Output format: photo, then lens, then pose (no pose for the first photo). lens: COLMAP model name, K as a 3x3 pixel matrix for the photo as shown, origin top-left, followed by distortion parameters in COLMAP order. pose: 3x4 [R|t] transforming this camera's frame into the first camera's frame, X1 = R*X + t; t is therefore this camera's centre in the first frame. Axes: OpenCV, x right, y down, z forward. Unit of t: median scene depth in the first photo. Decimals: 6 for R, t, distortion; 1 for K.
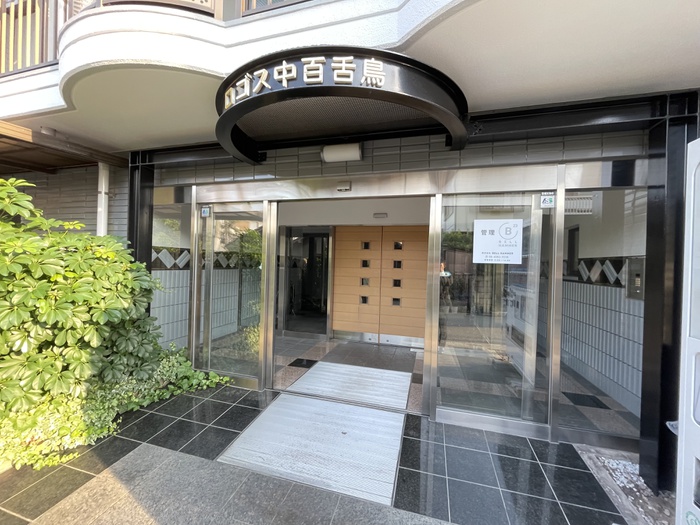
lens RADIAL K [[283.6, 0, 350.0], [0, 283.6, 262.5], [0, 0, 1]] dist [-0.001459, -0.000261]
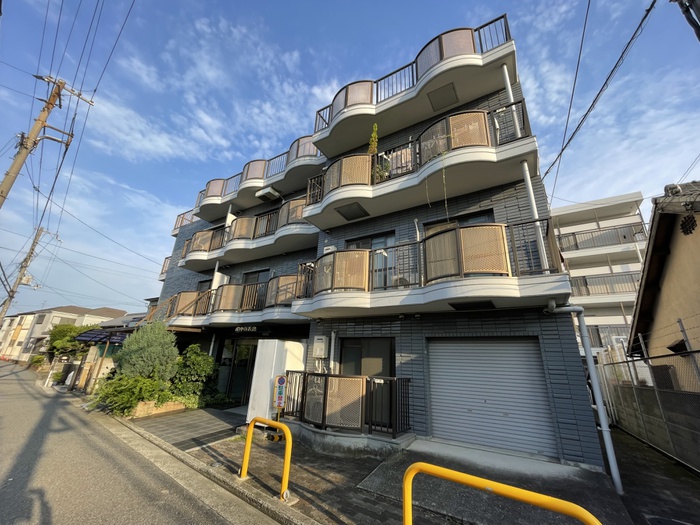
lens RADIAL K [[283.6, 0, 350.0], [0, 283.6, 262.5], [0, 0, 1]] dist [-0.001459, -0.000261]
pose [[0.967133, -0.069057, -0.244712, 1.864676], [-0.021802, 0.936347, -0.350398, 0.032741], [0.253333, 0.344216, 0.904067, -2.278949]]
